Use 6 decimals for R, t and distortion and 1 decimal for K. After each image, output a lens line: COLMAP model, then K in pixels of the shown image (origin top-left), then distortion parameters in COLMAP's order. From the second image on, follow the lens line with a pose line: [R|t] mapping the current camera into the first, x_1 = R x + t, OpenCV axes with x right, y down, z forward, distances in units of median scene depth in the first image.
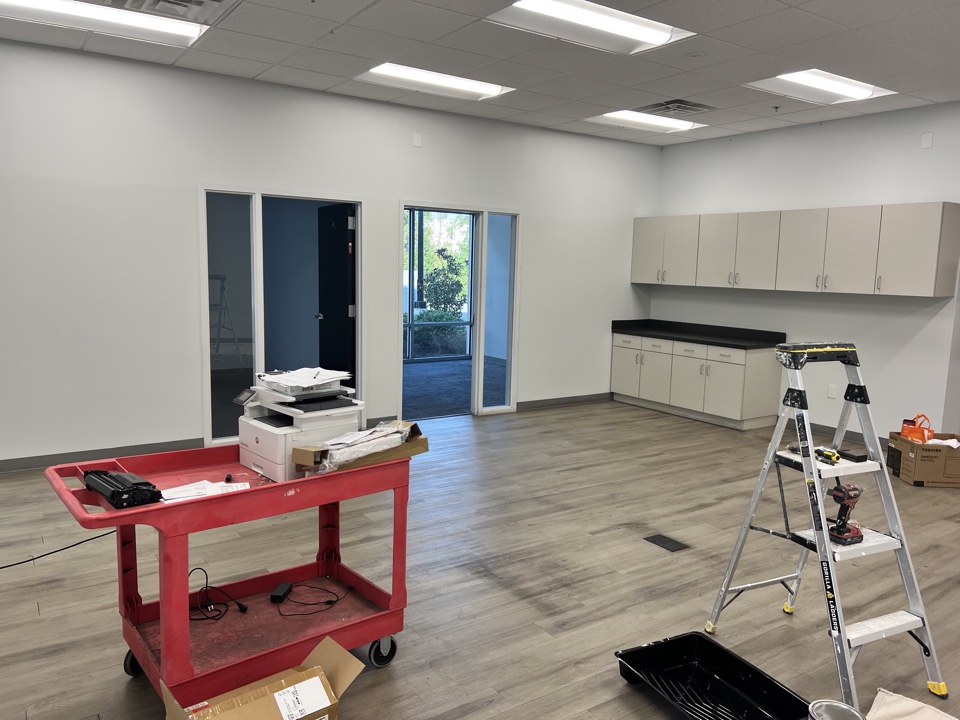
lens RADIAL K [[726.5, 0, 479.7], [0, 726.5, 357.9], [0, 0, 1]] dist [0.086082, -0.076310]
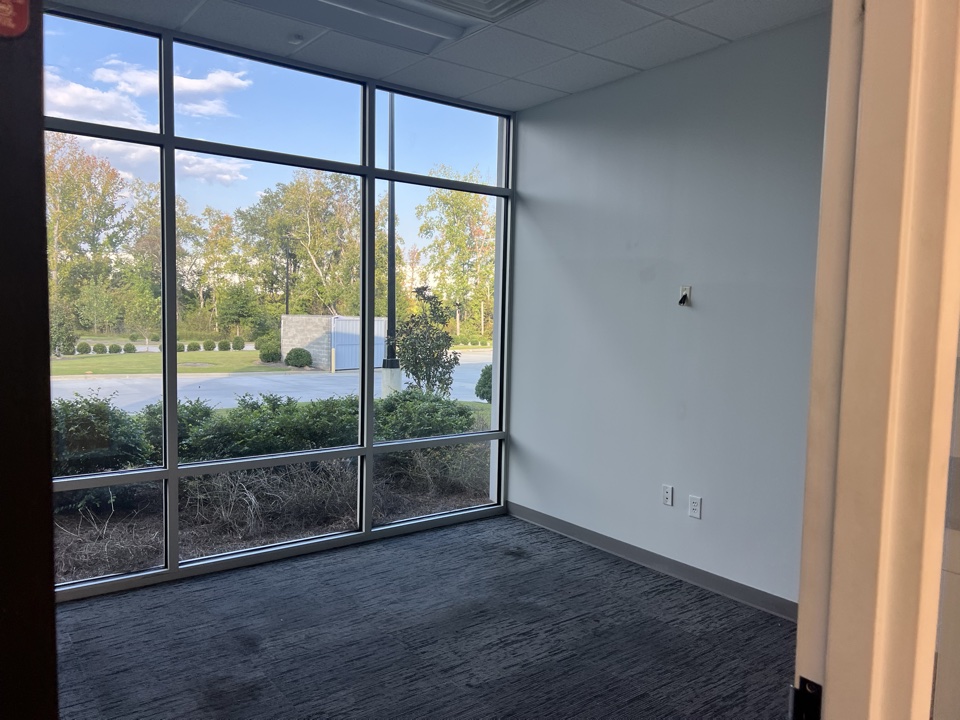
lens RADIAL K [[726.5, 0, 480.3], [0, 726.5, 362.4], [0, 0, 1]] dist [0.086082, -0.076310]
pose [[0.999213, -0.008685, 0.038697, -0.023860], [0.010843, 0.998377, -0.055911, -0.038439], [-0.038149, 0.056286, 0.997686, 0.309324]]
